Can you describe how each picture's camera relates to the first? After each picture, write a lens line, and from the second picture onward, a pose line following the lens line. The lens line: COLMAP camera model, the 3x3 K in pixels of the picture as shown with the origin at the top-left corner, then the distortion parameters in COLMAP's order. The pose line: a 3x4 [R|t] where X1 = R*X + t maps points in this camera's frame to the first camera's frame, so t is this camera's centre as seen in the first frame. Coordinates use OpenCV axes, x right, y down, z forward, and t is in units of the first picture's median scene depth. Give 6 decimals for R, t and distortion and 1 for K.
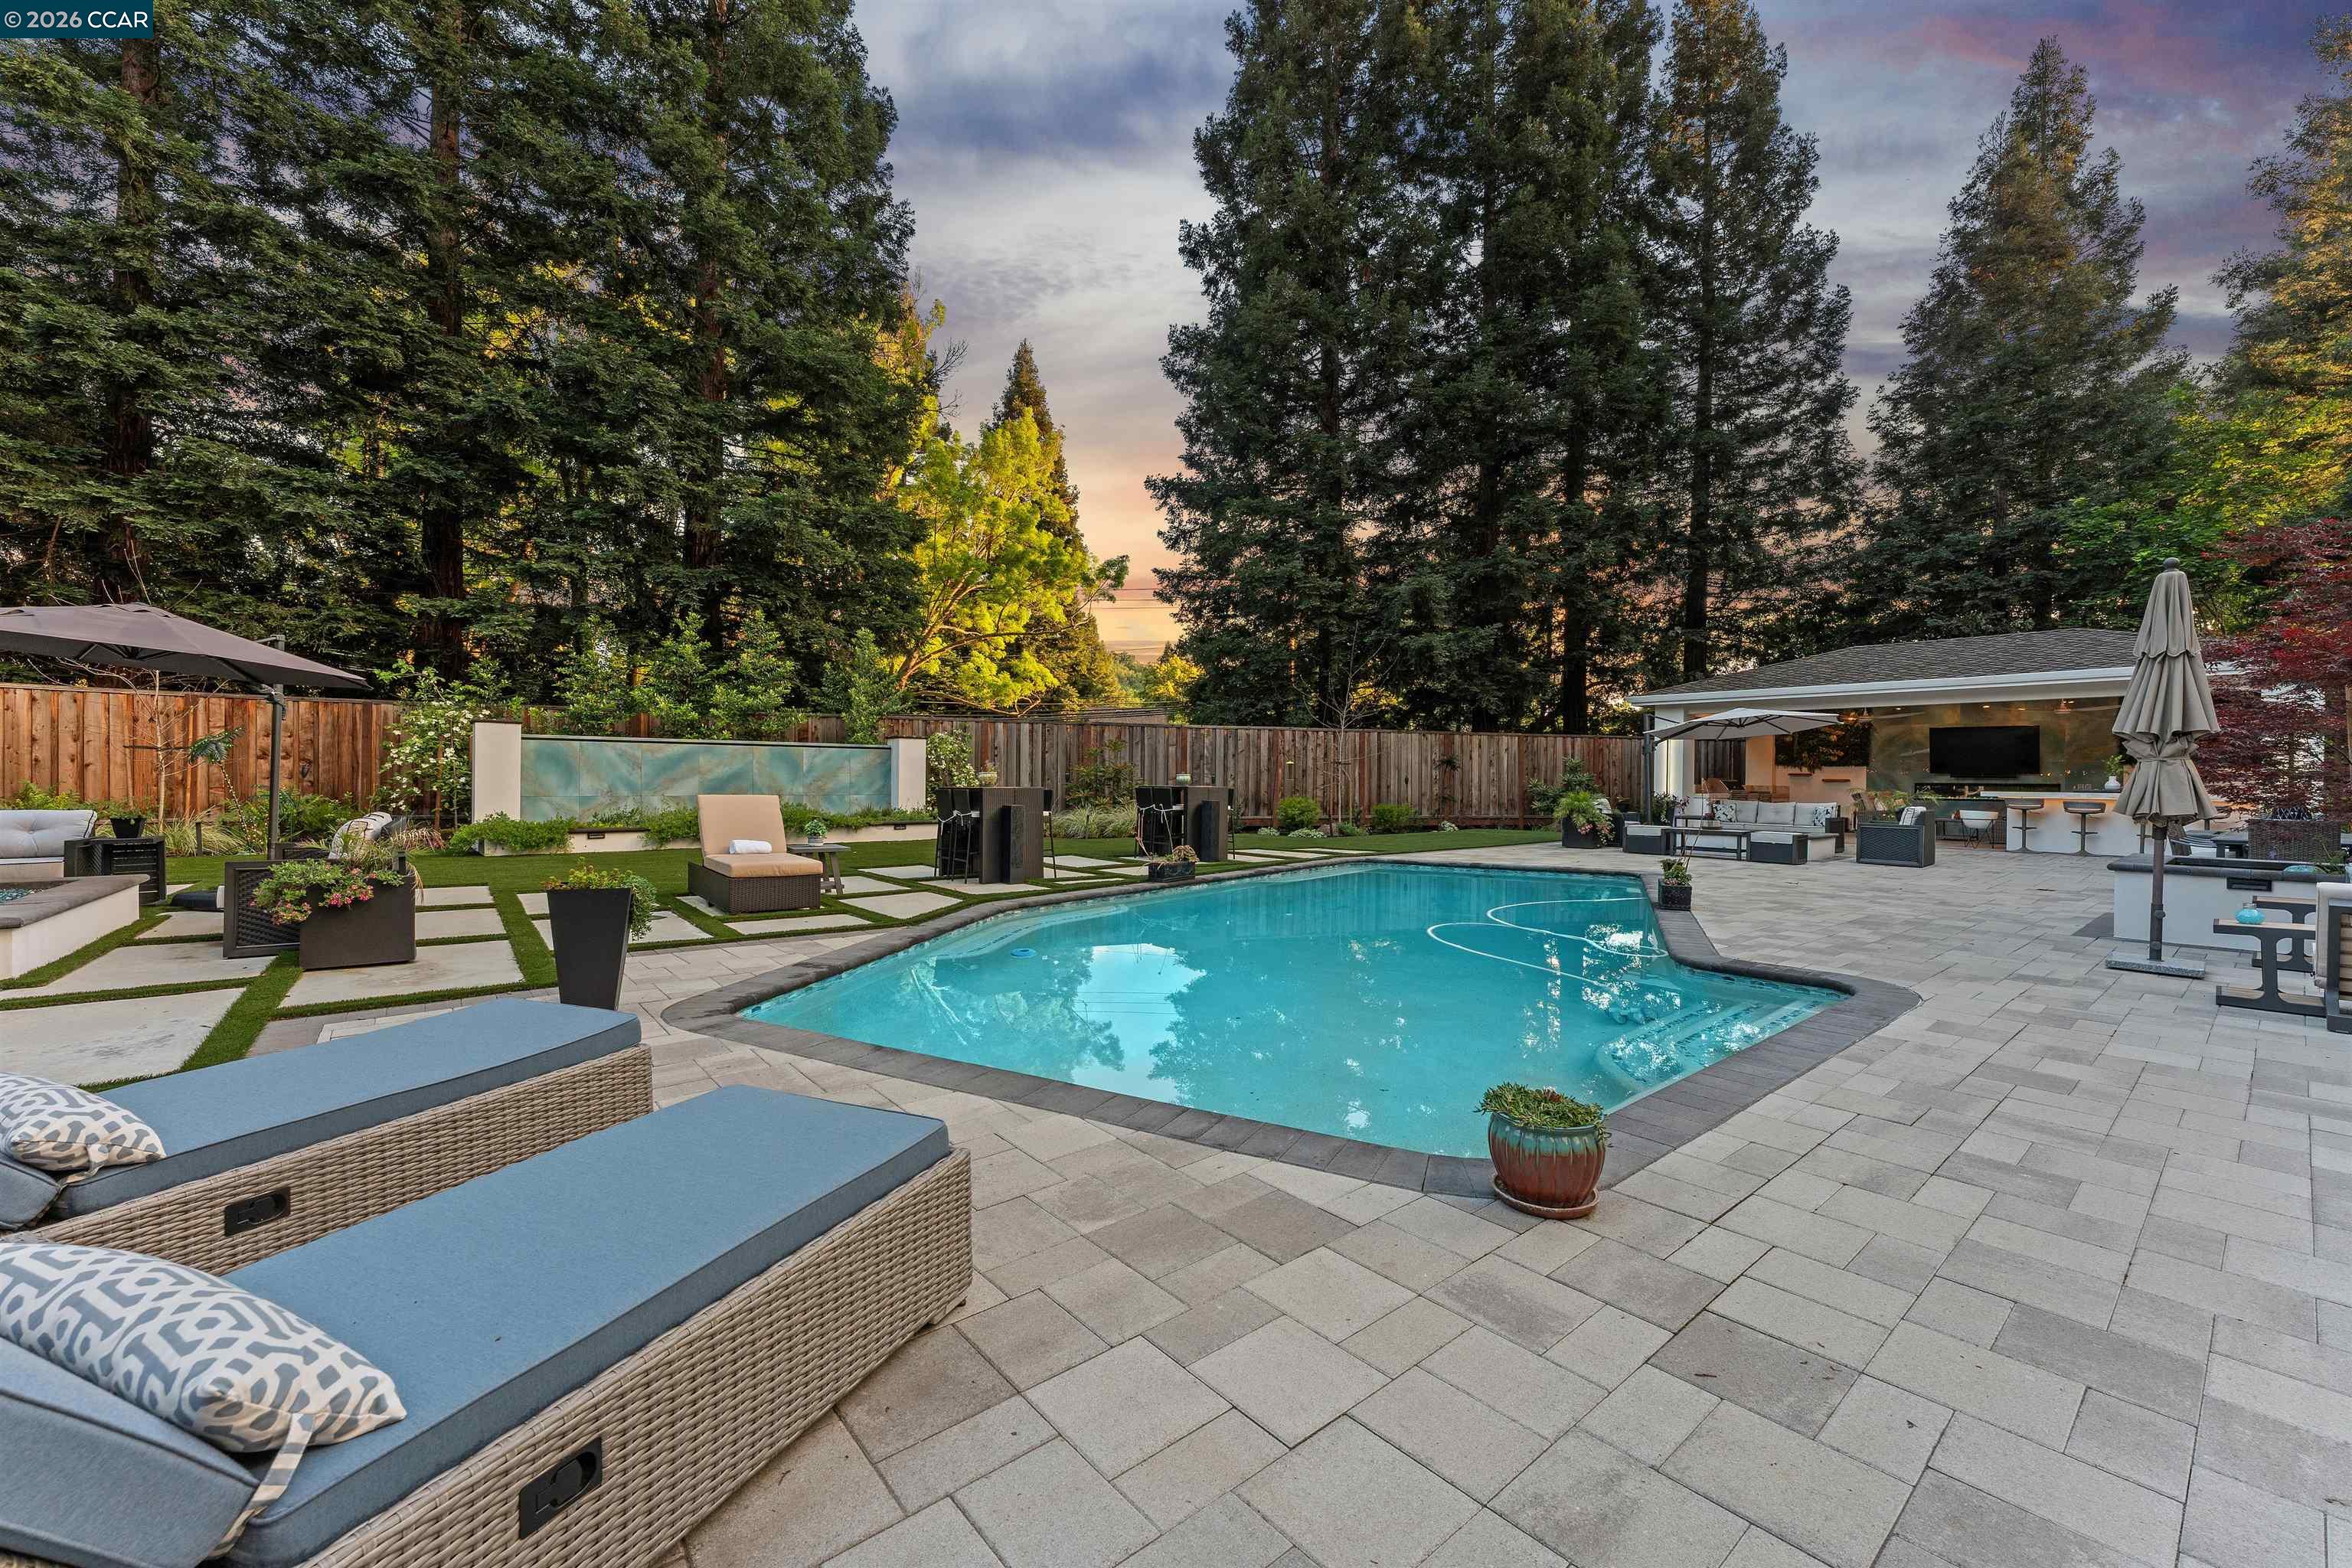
lens RADIAL K [[930.4, 0, 1167.9], [0, 930.4, 783.9], [0, 0, 1]] dist [-0.002827, 0.000450]
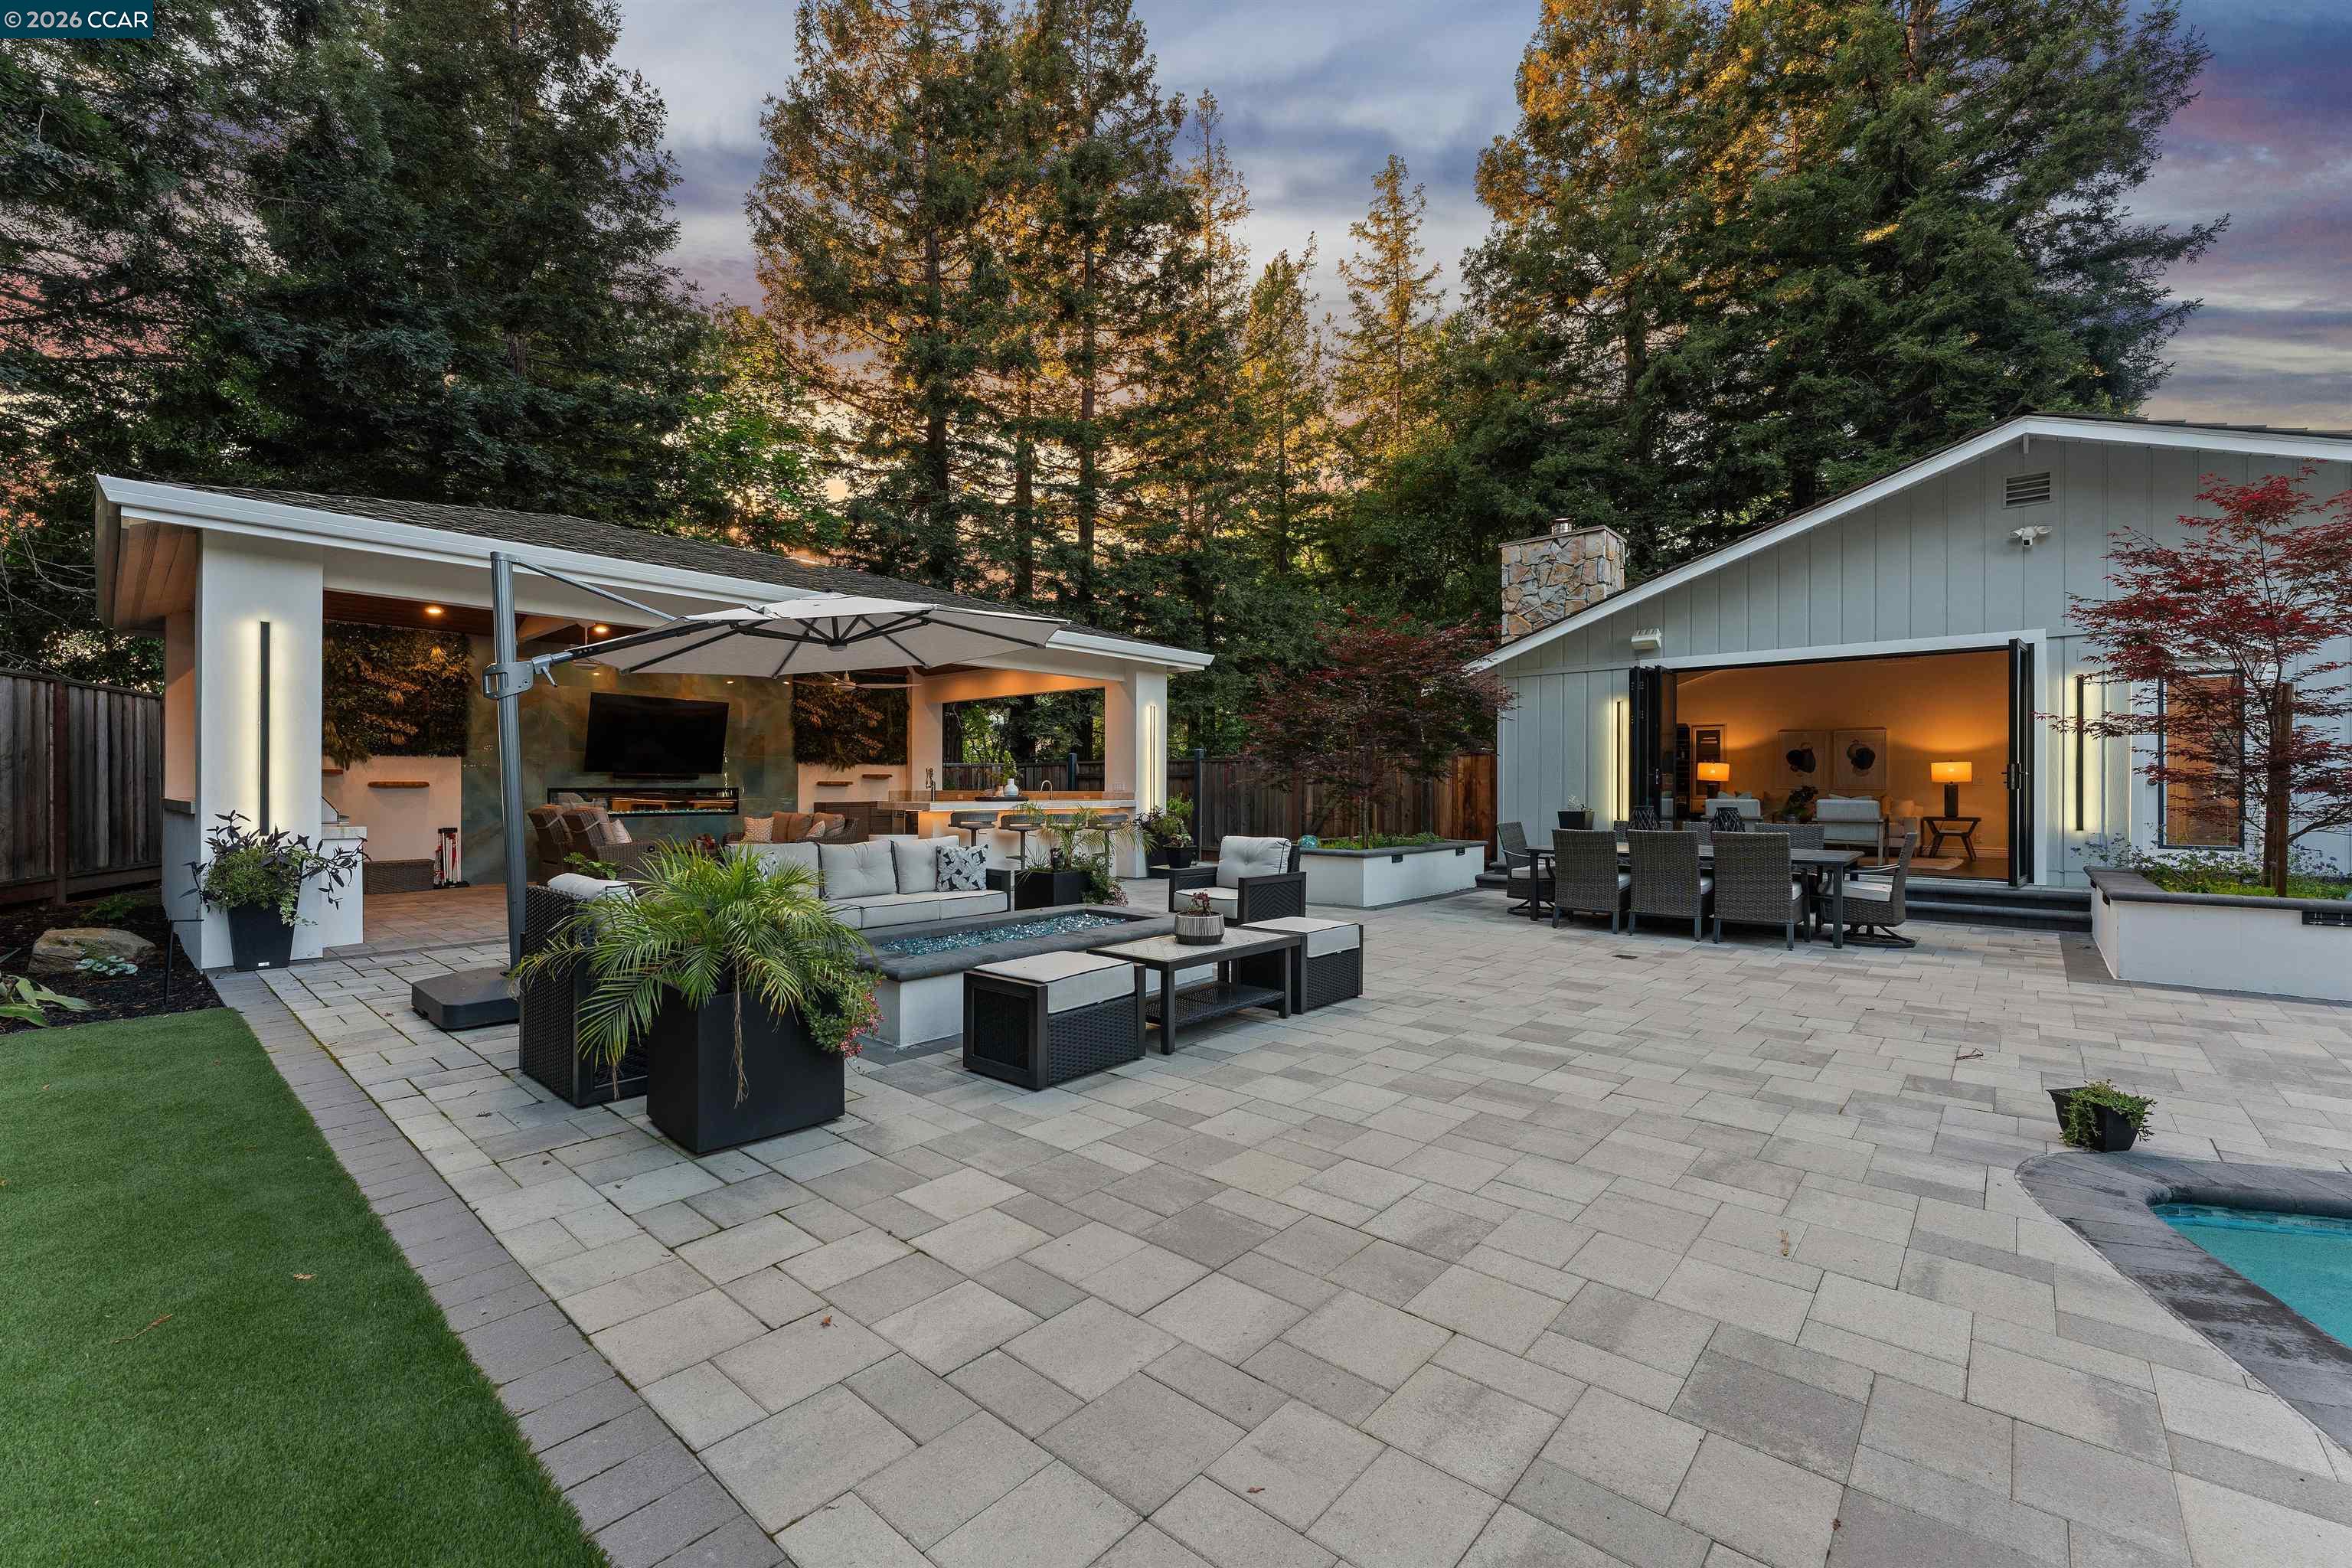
lens RADIAL K [[967.2, 0, 1184.4], [0, 967.2, 781.4], [0, 0, 1]] dist [-0.002651, -0.000003]
pose [[-0.159138, -0.003276, 0.987251, 0.172034], [0.003990, 0.999984, 0.003961, -0.006140], [-0.987248, 0.004569, -0.159122, 0.732073]]
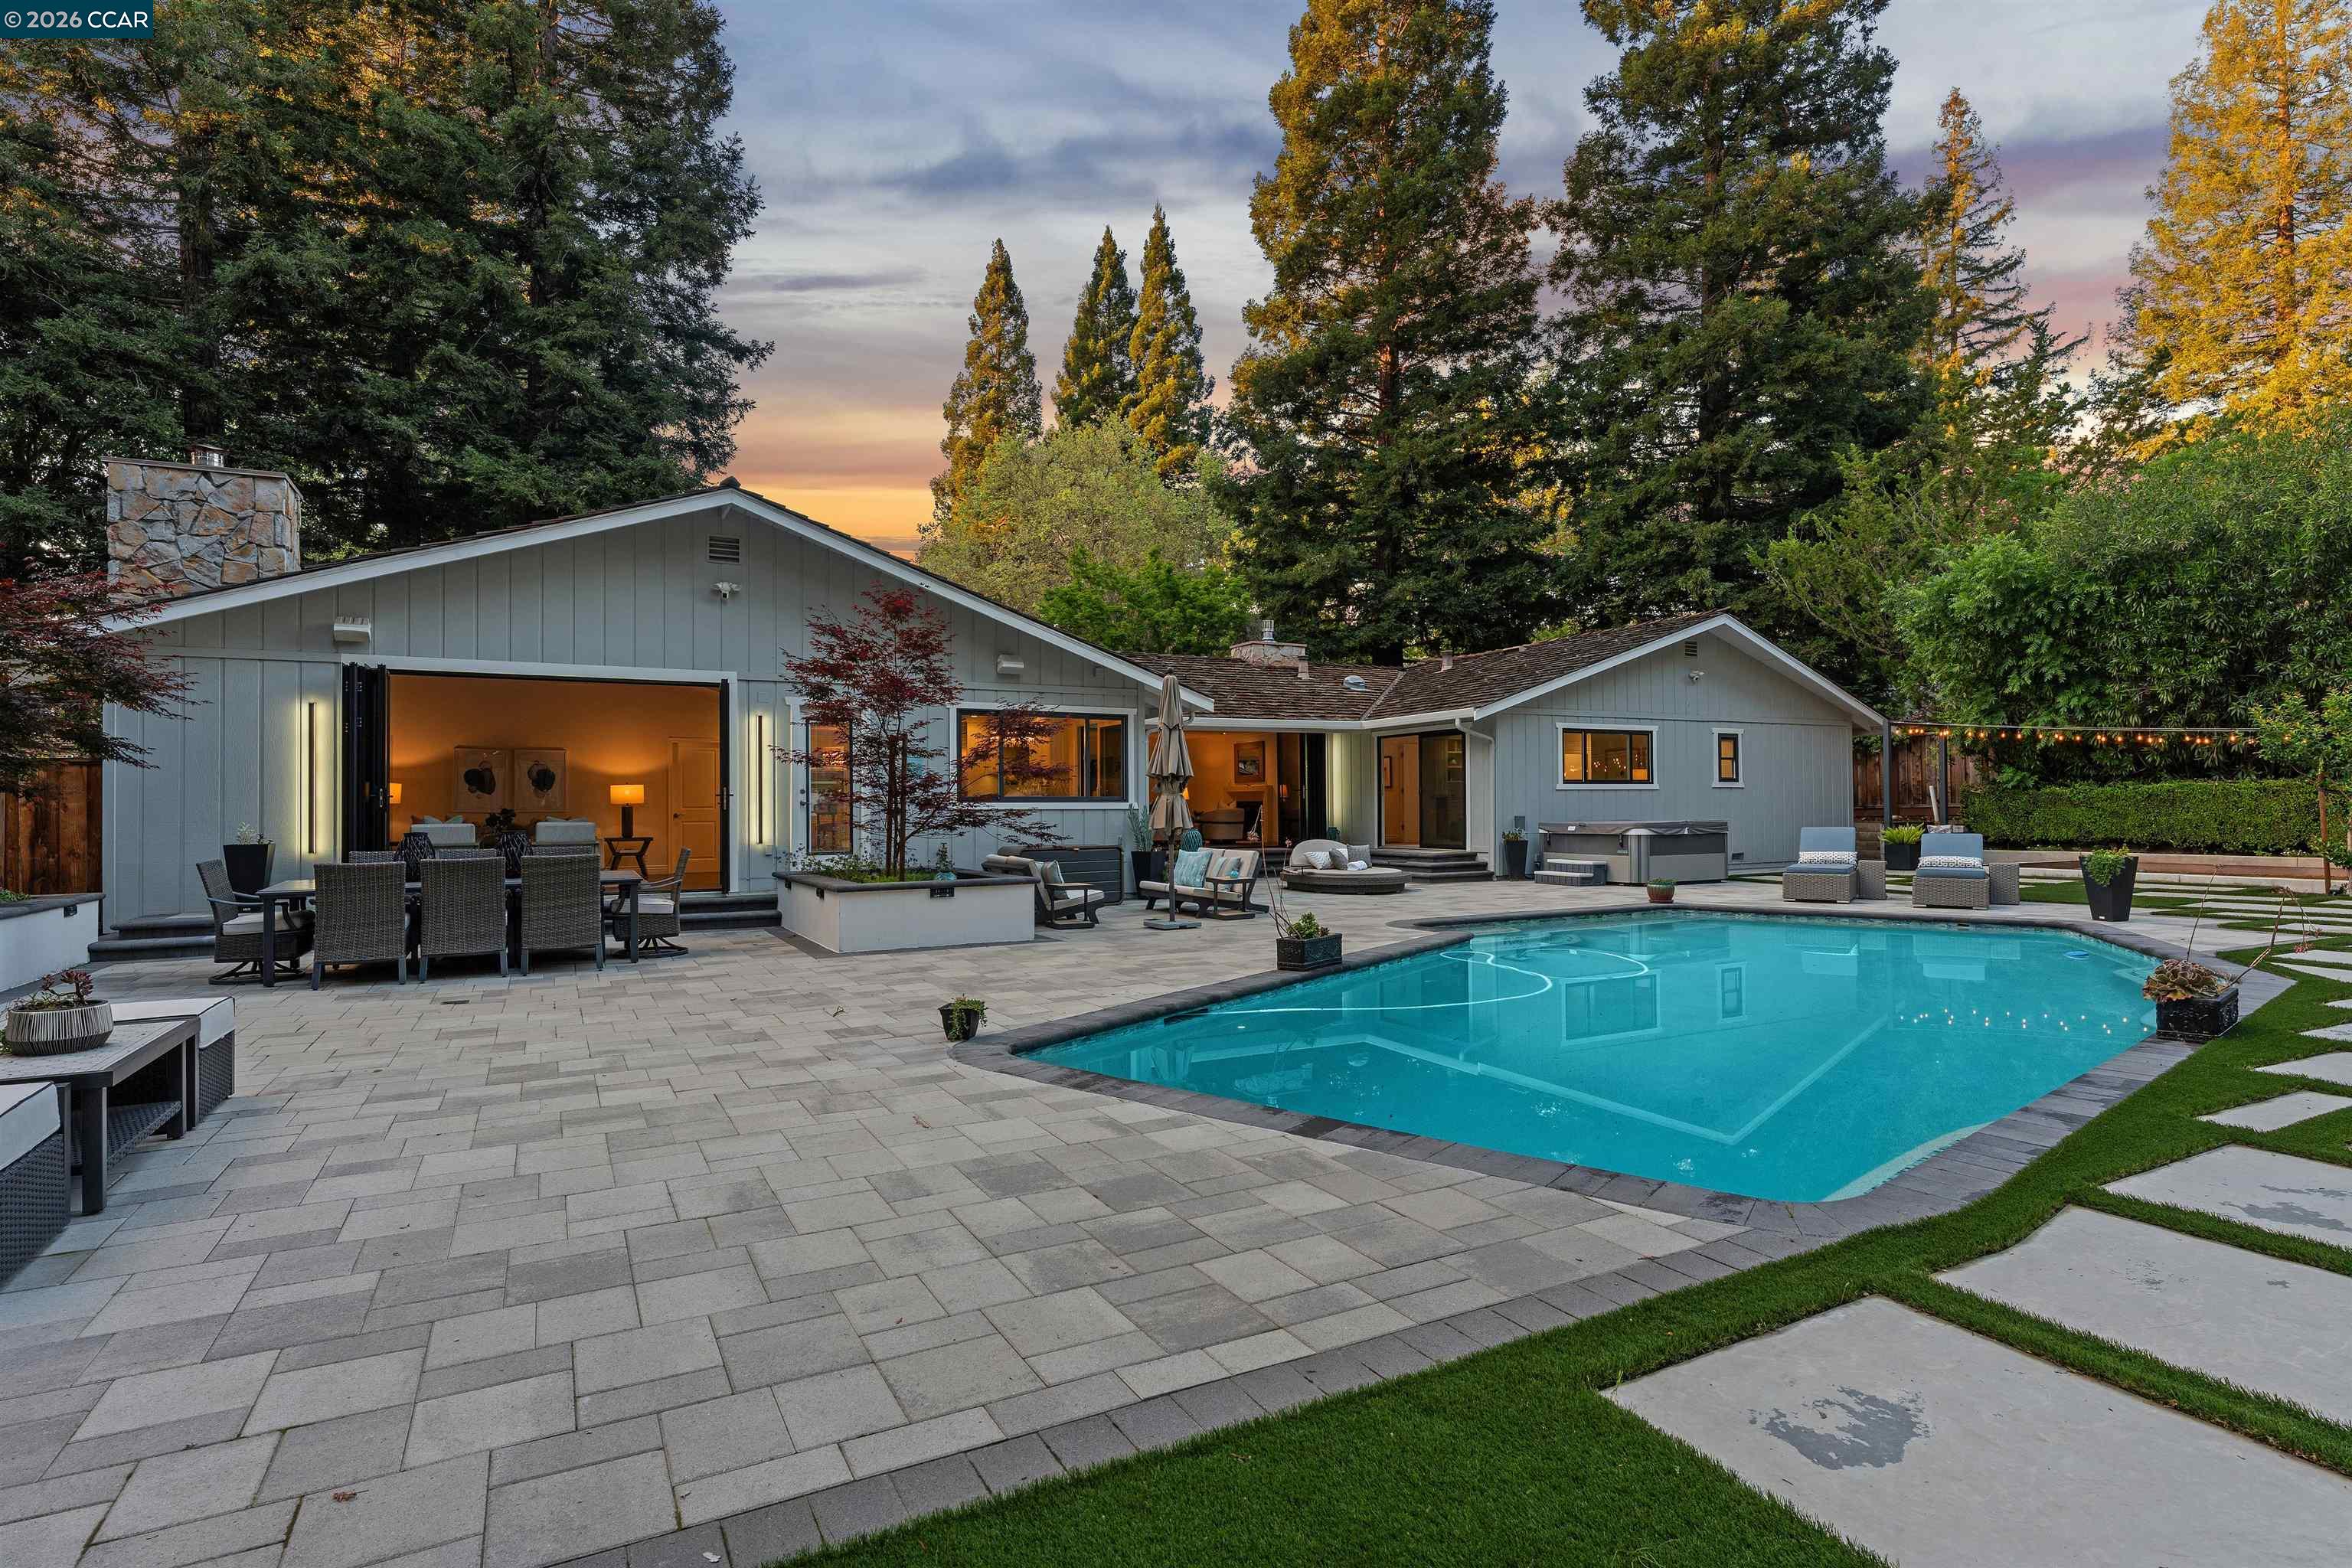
lens RADIAL K [[1167.5, 0, 1163.1], [0, 1167.5, 799.5], [0, 0, 1]] dist [-0.002061, 0.000888]
pose [[-0.979013, 0.000713, 0.203796, 0.194394], [0.001489, 0.999992, 0.003653, -0.006352], [-0.203792, 0.003880, -0.979006, 0.838854]]
